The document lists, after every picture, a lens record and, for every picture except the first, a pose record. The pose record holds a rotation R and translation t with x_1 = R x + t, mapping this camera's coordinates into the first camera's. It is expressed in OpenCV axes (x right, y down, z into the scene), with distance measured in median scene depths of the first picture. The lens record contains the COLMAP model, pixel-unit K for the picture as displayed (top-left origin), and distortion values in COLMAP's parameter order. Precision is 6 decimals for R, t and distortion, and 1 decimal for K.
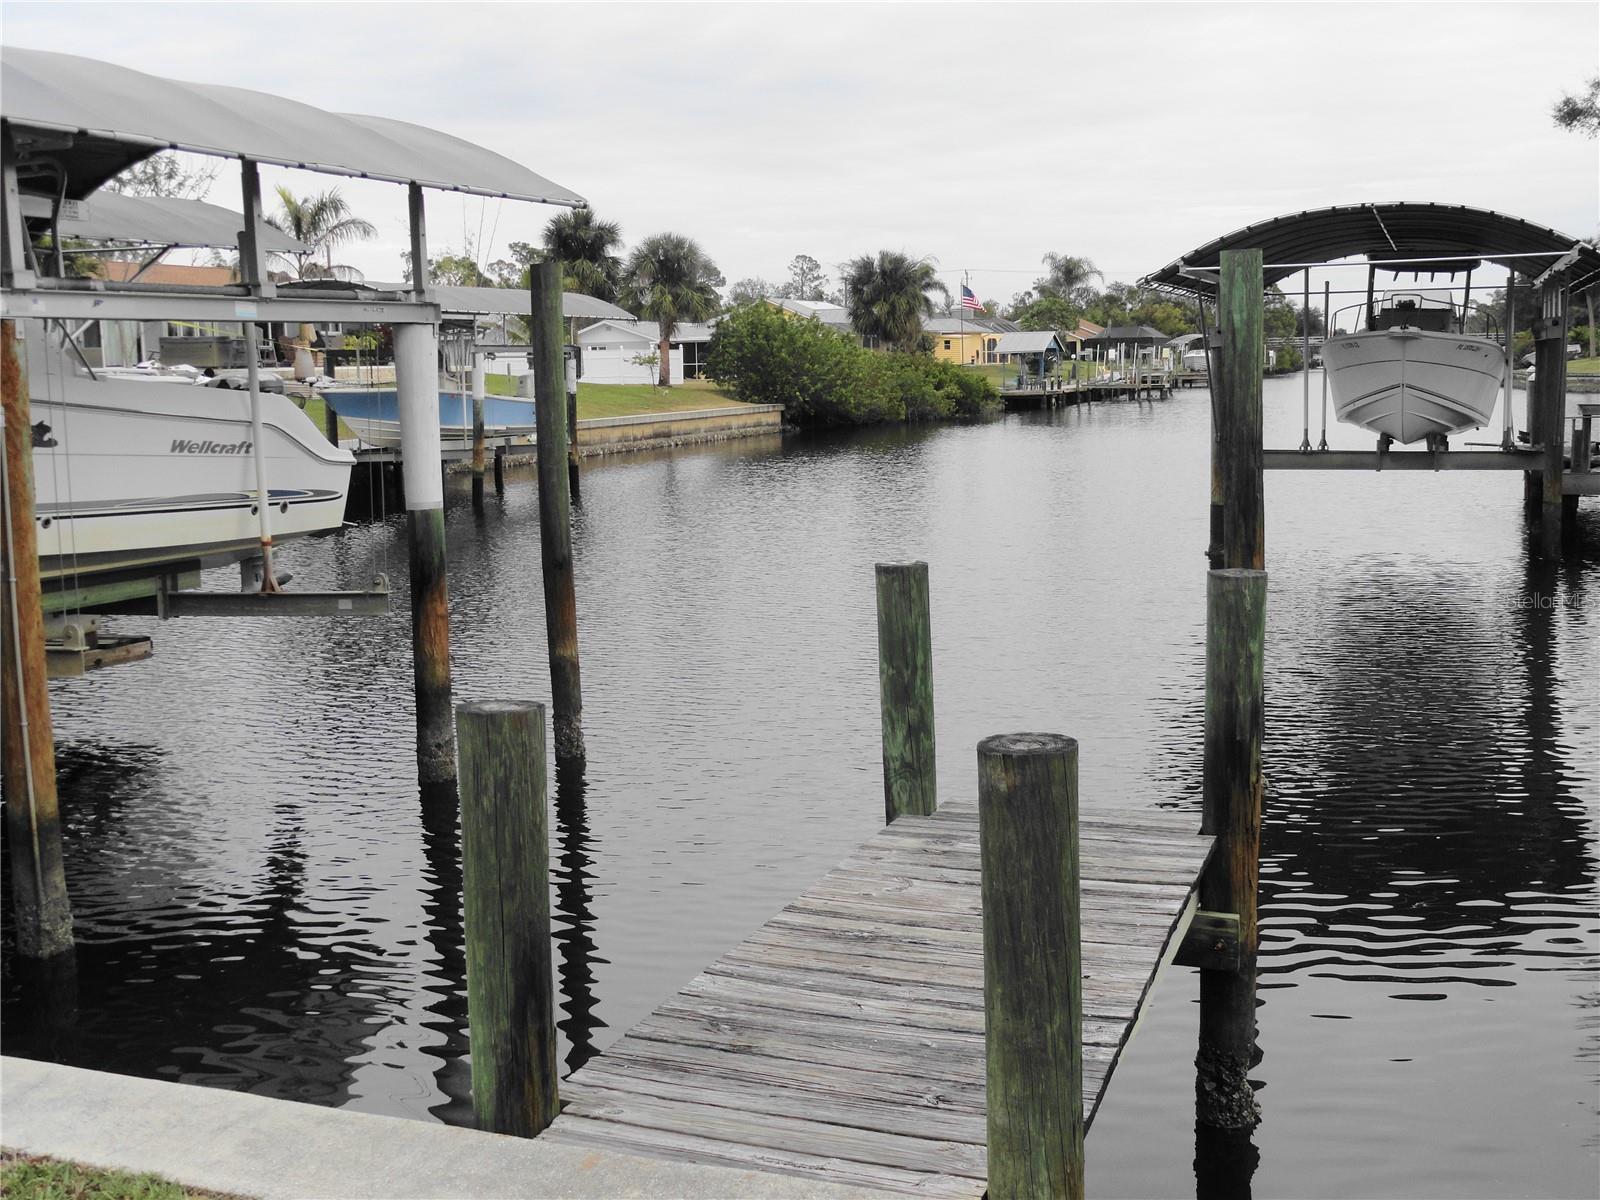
lens RADIAL K [[1730.6, 0, 805.4], [0, 1730.6, 594.7], [0, 0, 1]] dist [-0.041358, 0.000000]
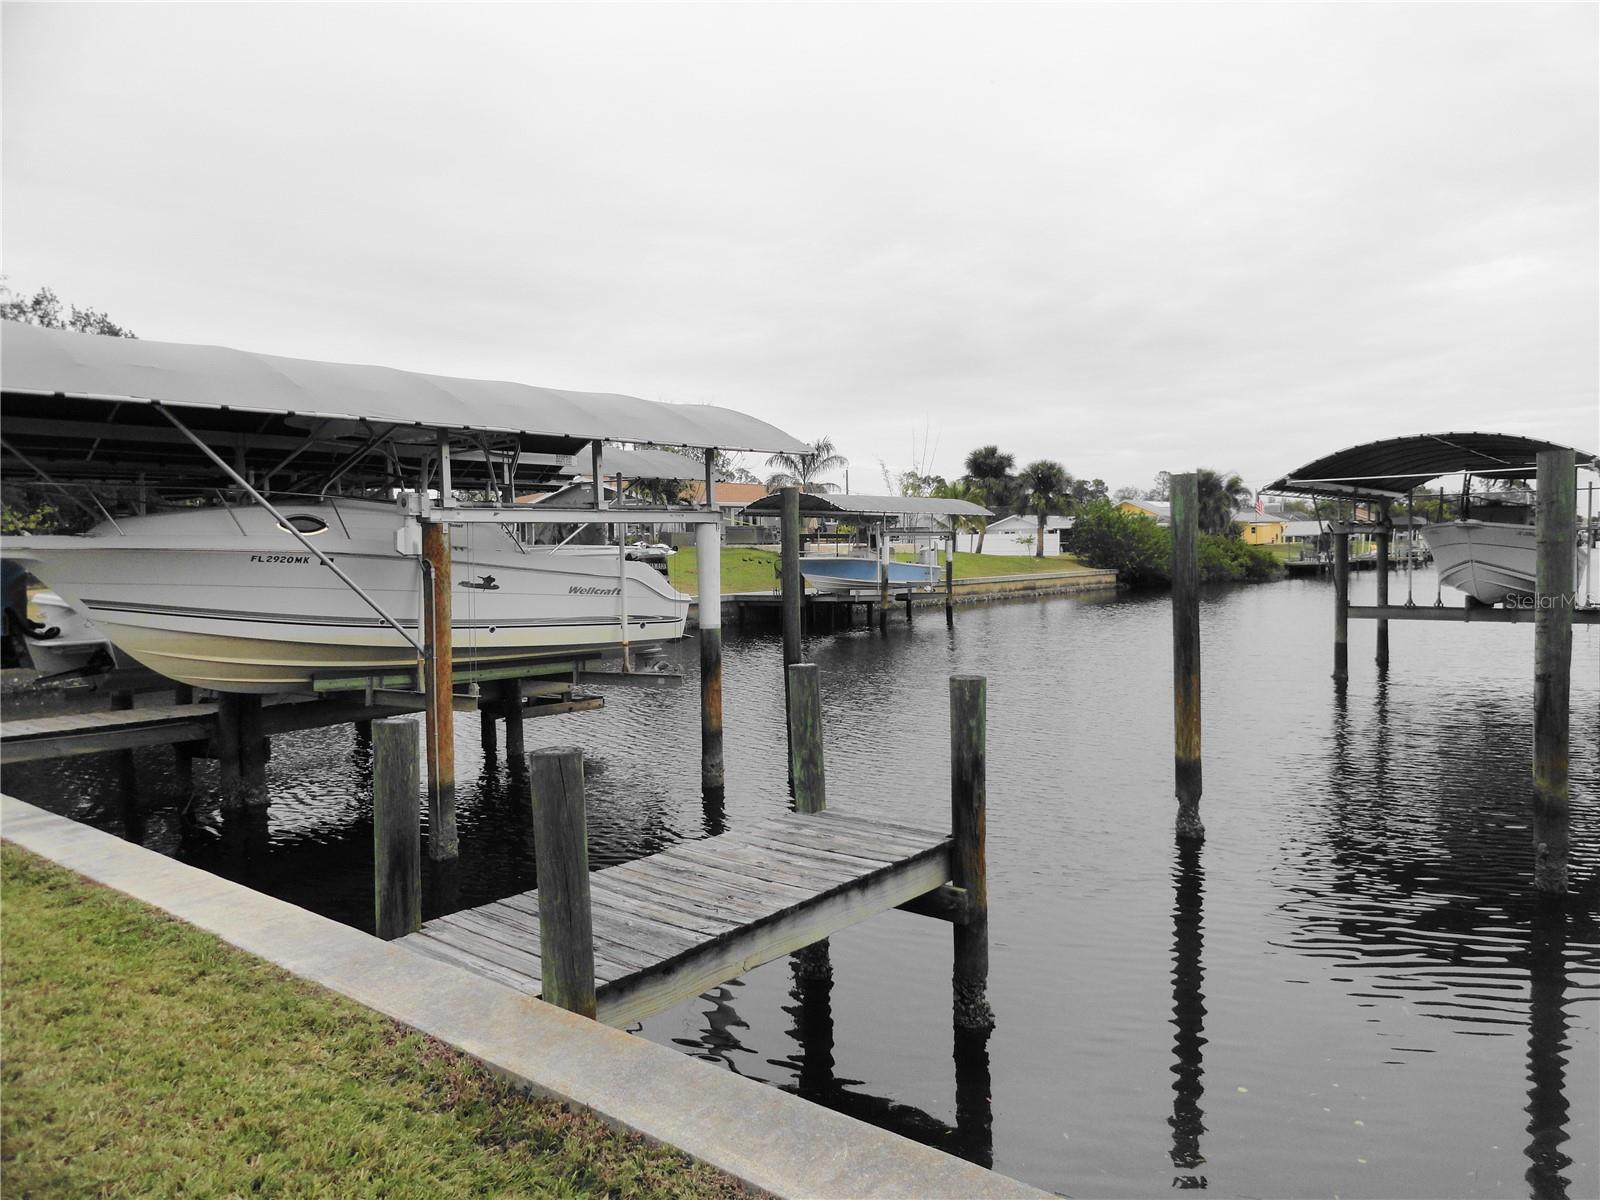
lens RADIAL K [[1107.0, 0, 807.1], [0, 1107.0, 594.0], [0, 0, 1]] dist [-0.002533, 0.008489]
pose [[0.946591, 0.017591, -0.321955, 0.214204], [-0.045016, 0.995941, -0.077939, -0.001393], [0.319278, 0.088269, 0.943541, -0.025865]]
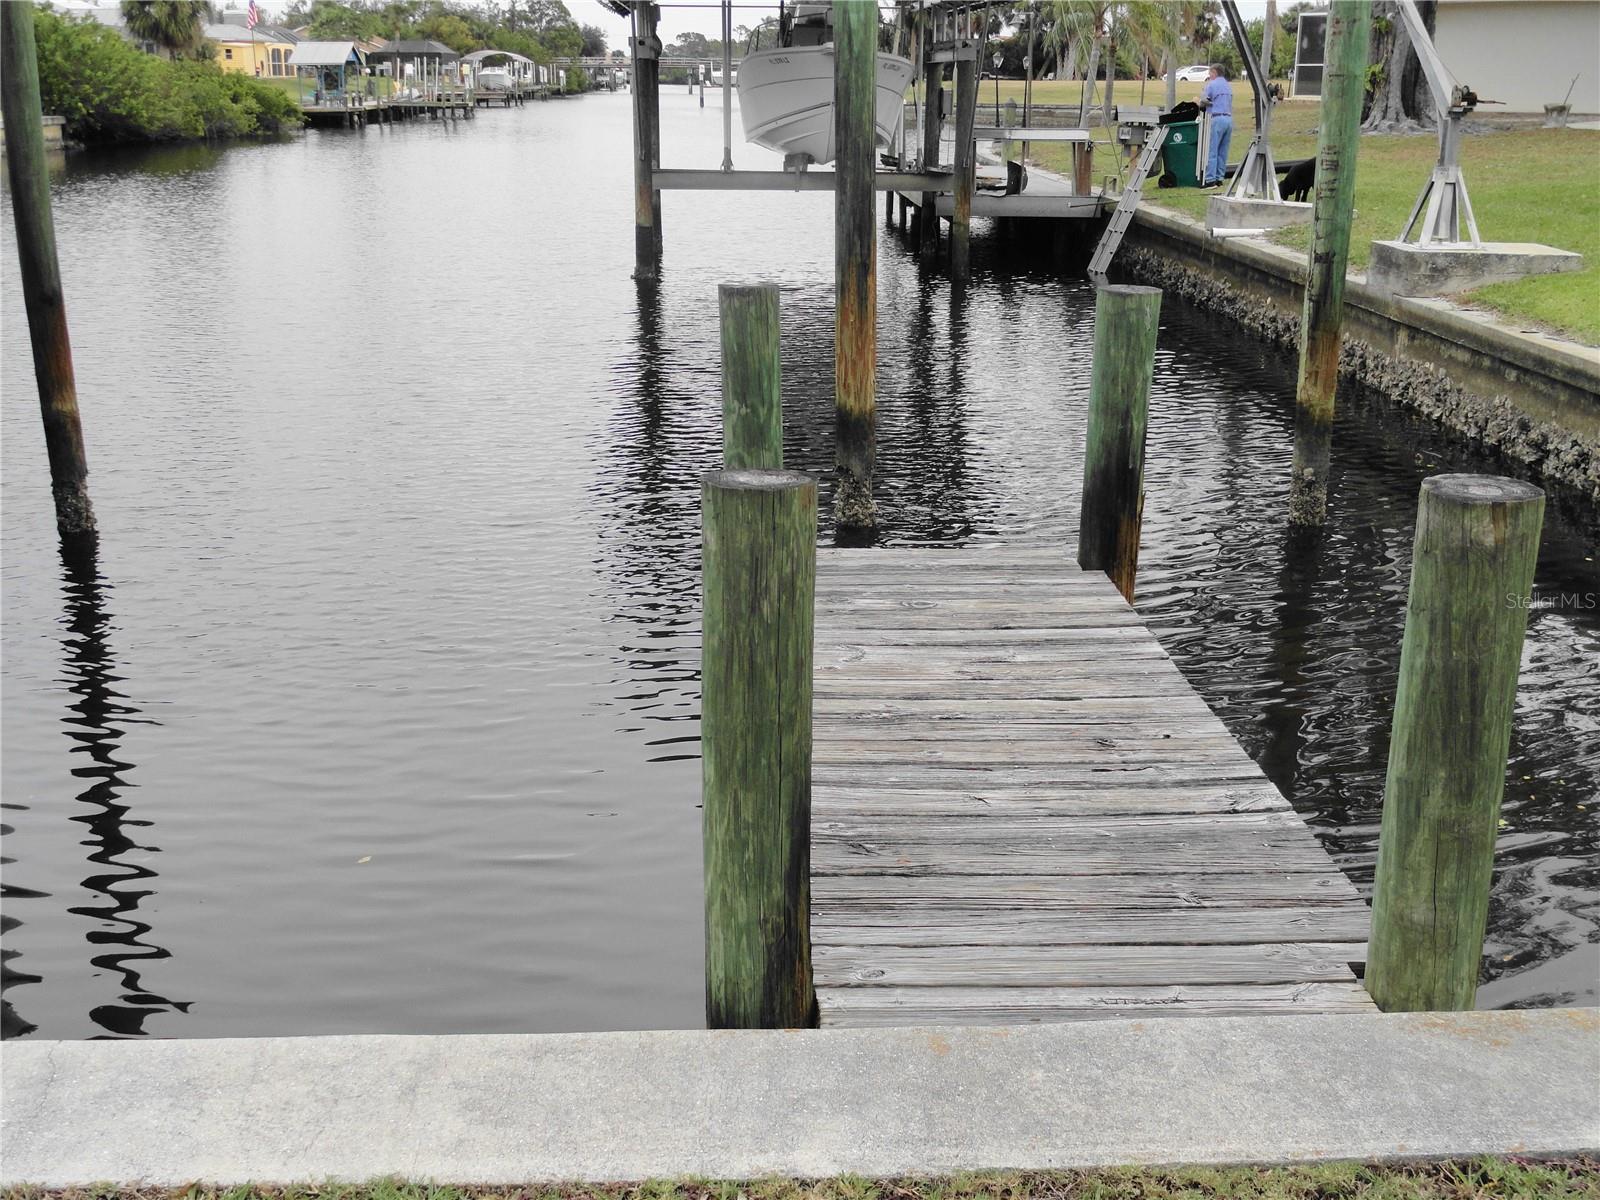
lens RADIAL K [[1730.6, 0, 804.4], [0, 1730.6, 606.9], [0, 0, 1]] dist [-0.041358, 0.000000]
pose [[0.917005, -0.085948, 0.389506, -0.138865], [0.021734, 0.985825, 0.166364, -0.001128], [-0.398283, -0.144091, 0.905874, 0.097104]]
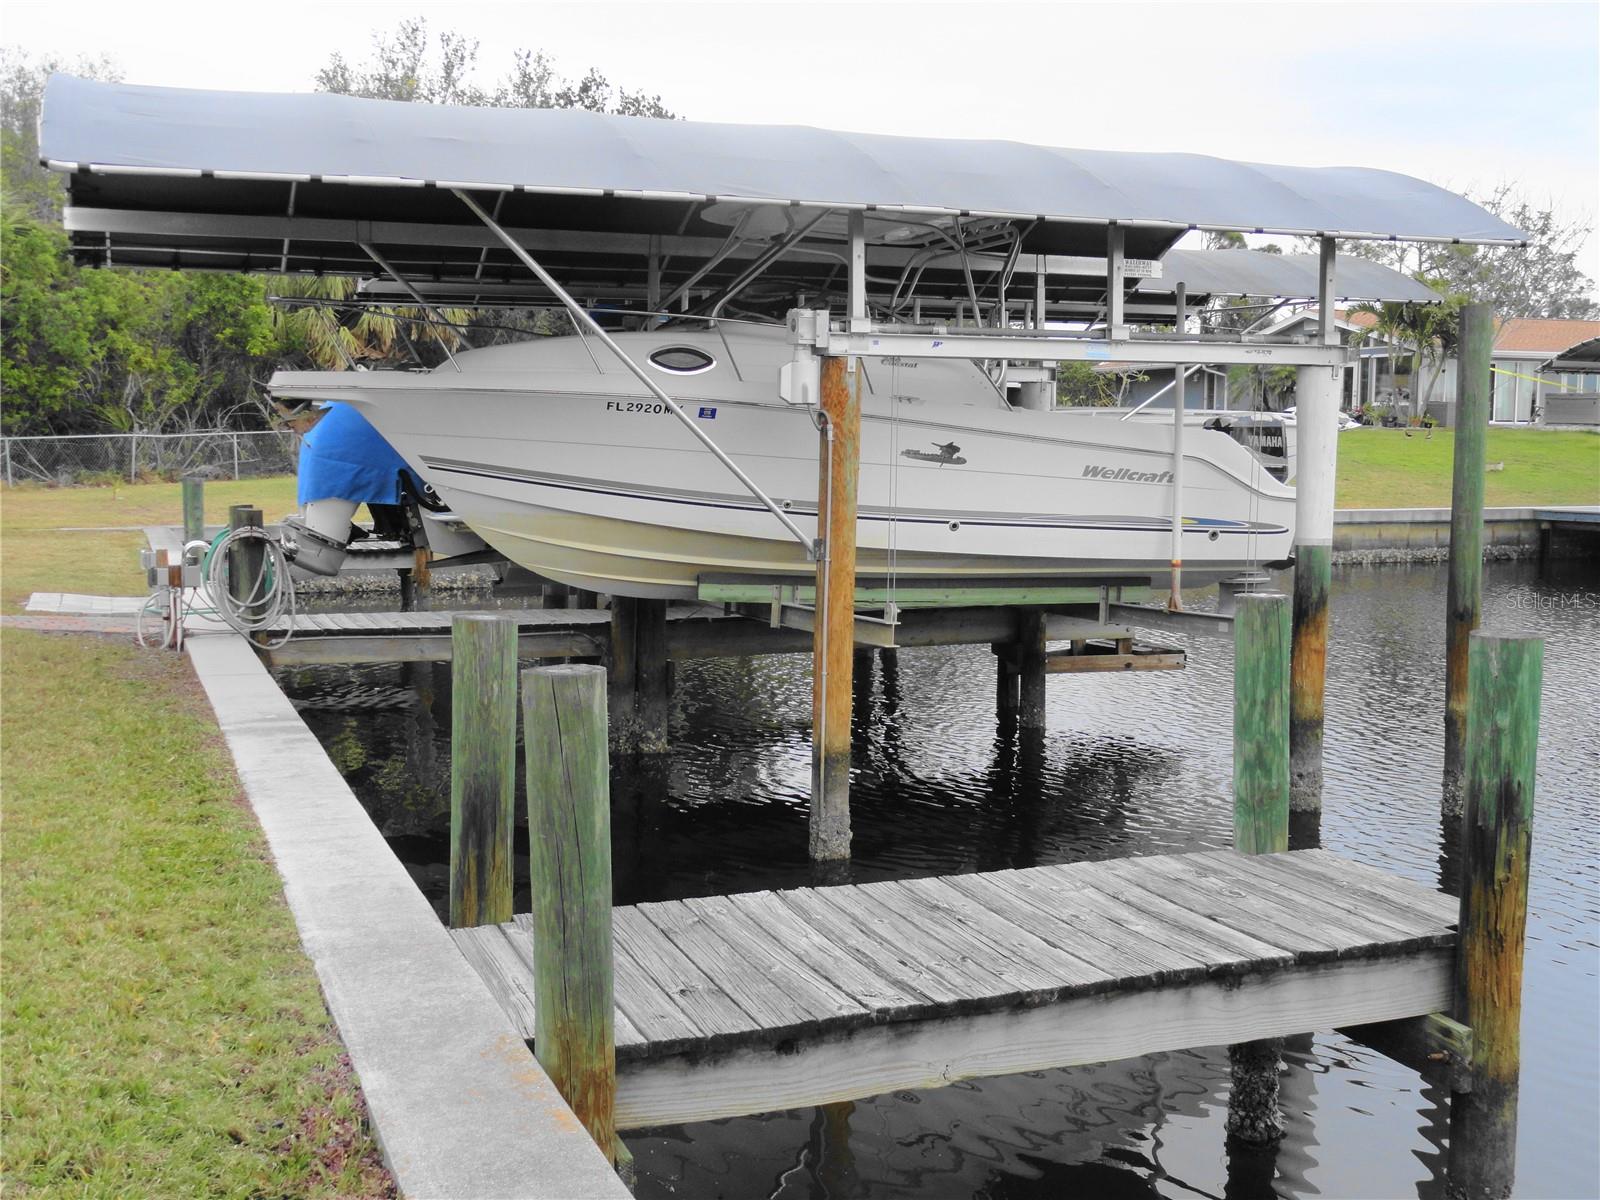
lens RADIAL K [[1730.6, 0, 793.3], [0, 1730.6, 594.6], [0, 0, 1]] dist [-0.041358, 0.000000]
pose [[0.664253, 0.094068, -0.741565, 0.312849], [-0.119066, 0.992699, 0.019272, -0.003009], [0.737964, 0.075493, 0.670604, 0.077102]]
